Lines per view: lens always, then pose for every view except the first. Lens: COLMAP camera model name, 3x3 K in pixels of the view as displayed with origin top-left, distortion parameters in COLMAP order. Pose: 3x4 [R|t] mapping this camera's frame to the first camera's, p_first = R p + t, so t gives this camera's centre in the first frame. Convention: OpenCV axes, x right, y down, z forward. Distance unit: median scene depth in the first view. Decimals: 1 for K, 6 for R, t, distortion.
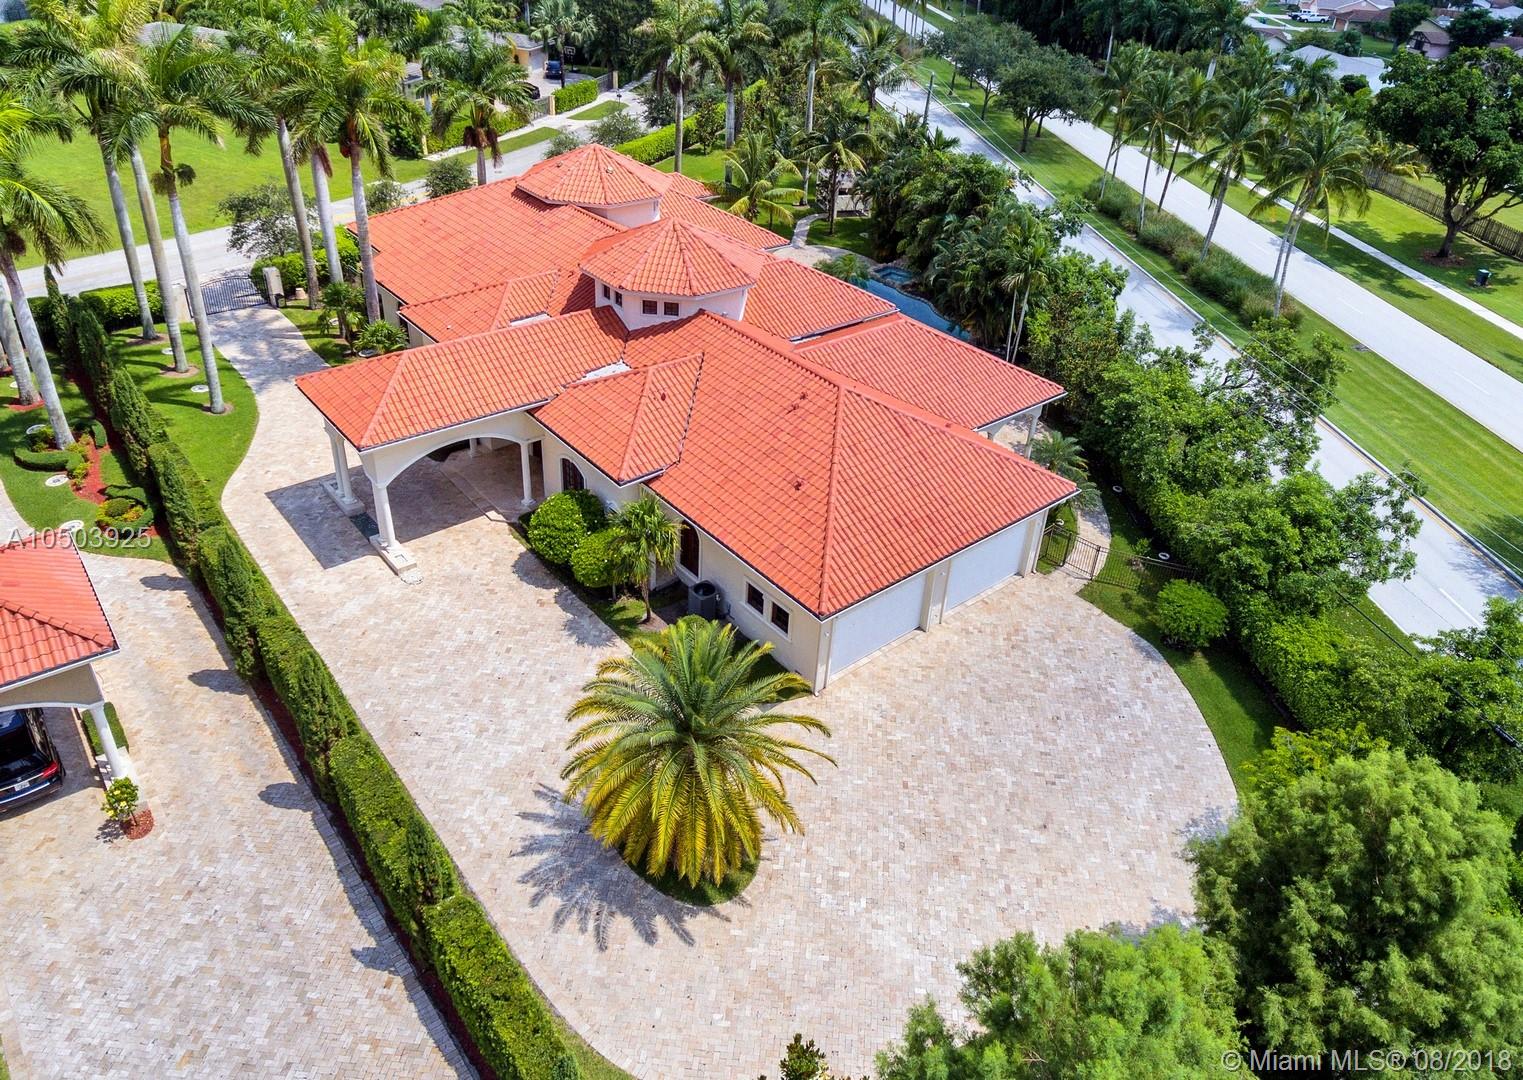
lens RADIAL K [[1028.8, 0, 784.9], [0, 1028.8, 461.1], [0, 0, 1]] dist [-0.005303, 0.004638]
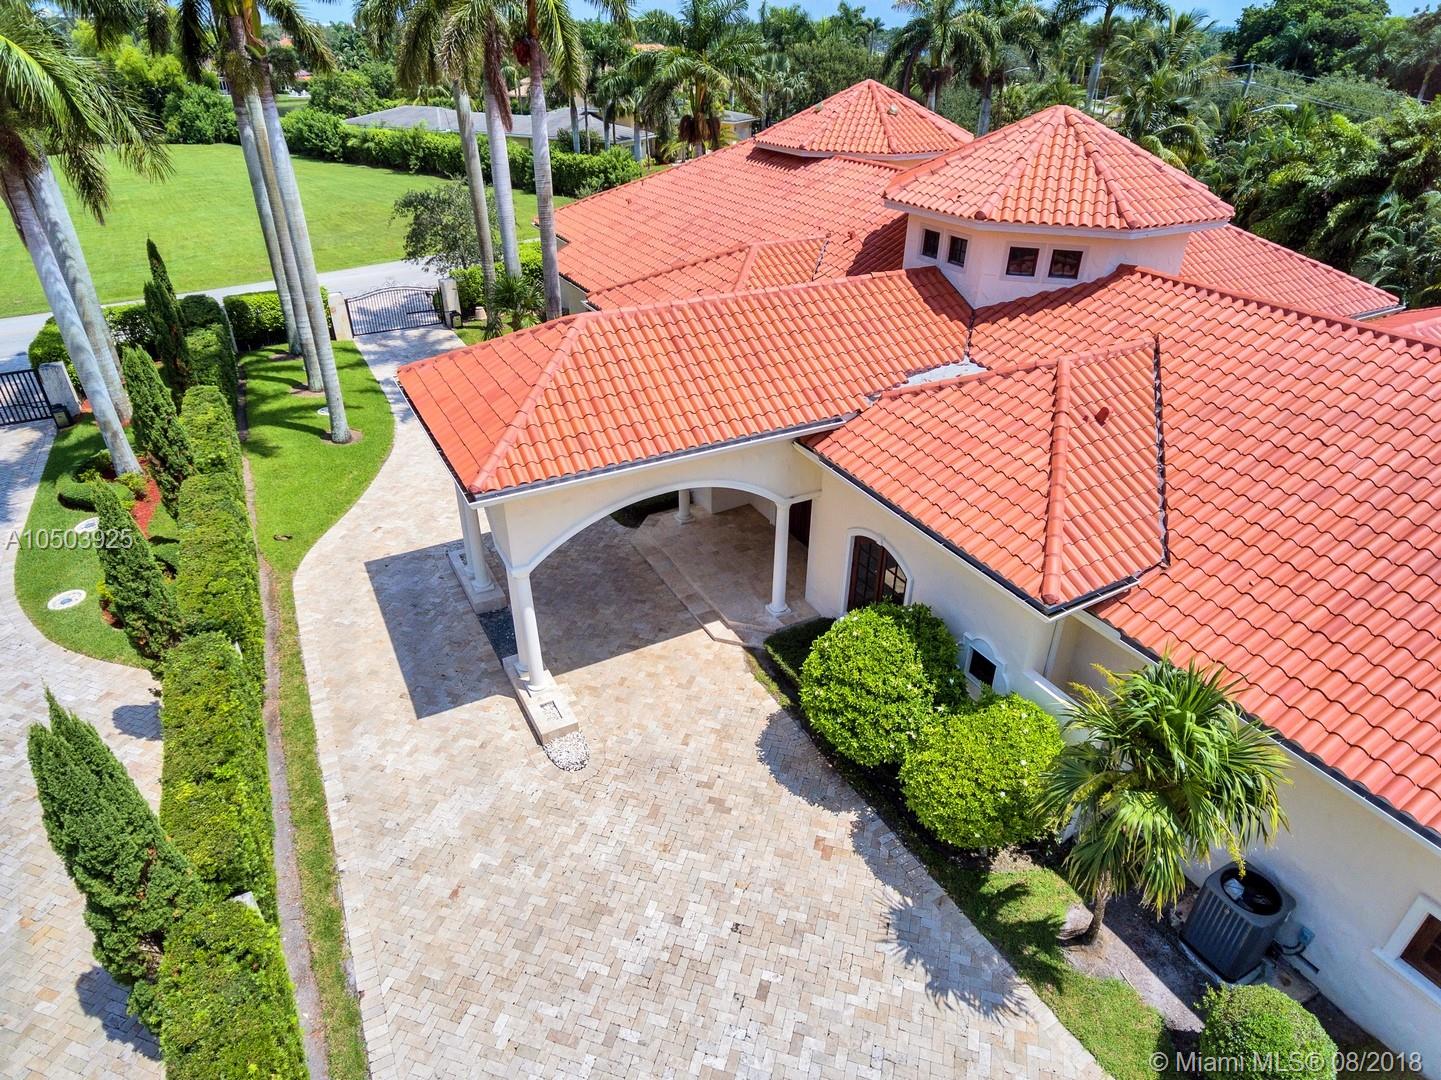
lens RADIAL K [[831.2, 0, 715.7], [0, 831.2, 517.8], [0, 0, 1]] dist [-0.003827, 0.001423]
pose [[0.974781, 0.052953, -0.216789, -0.208297], [-0.056453, 0.998355, -0.009981, -0.003728], [0.215904, 0.021968, 0.976168, 0.612463]]
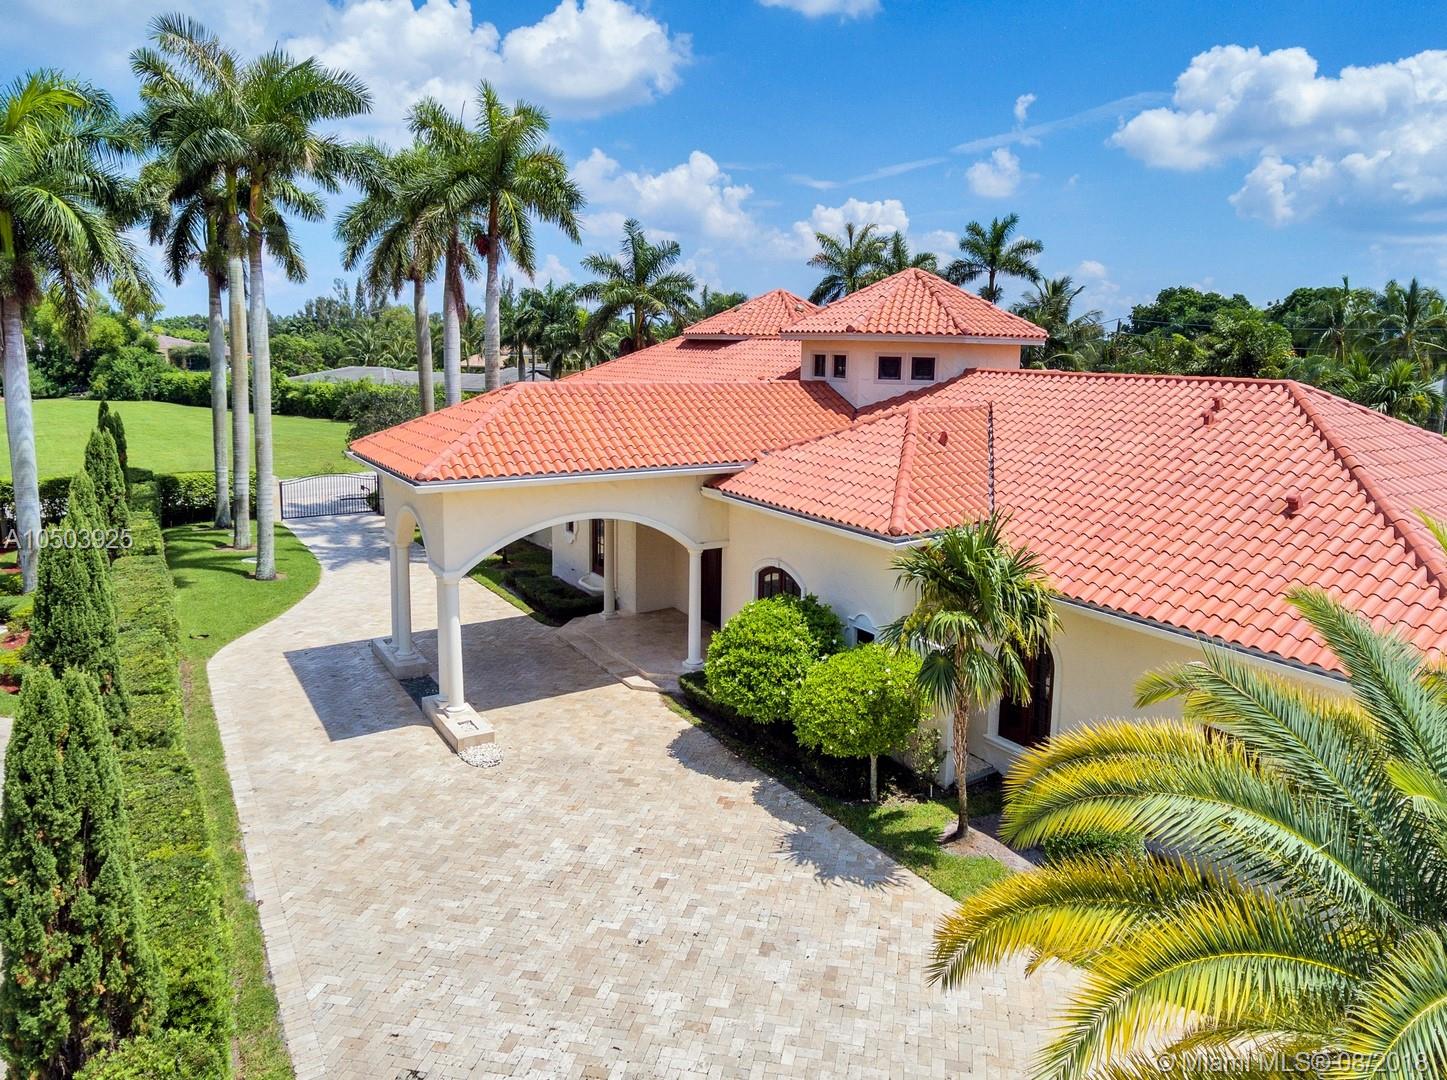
lens RADIAL K [[929.6, 0, 760.2], [0, 929.6, 474.7], [0, 0, 1]] dist [-0.004059, 0.002341]
pose [[0.991991, -0.031599, -0.122289, -0.159915], [-0.018860, 0.920290, -0.390782, 0.164122], [0.124889, 0.389959, 0.912324, 0.531351]]
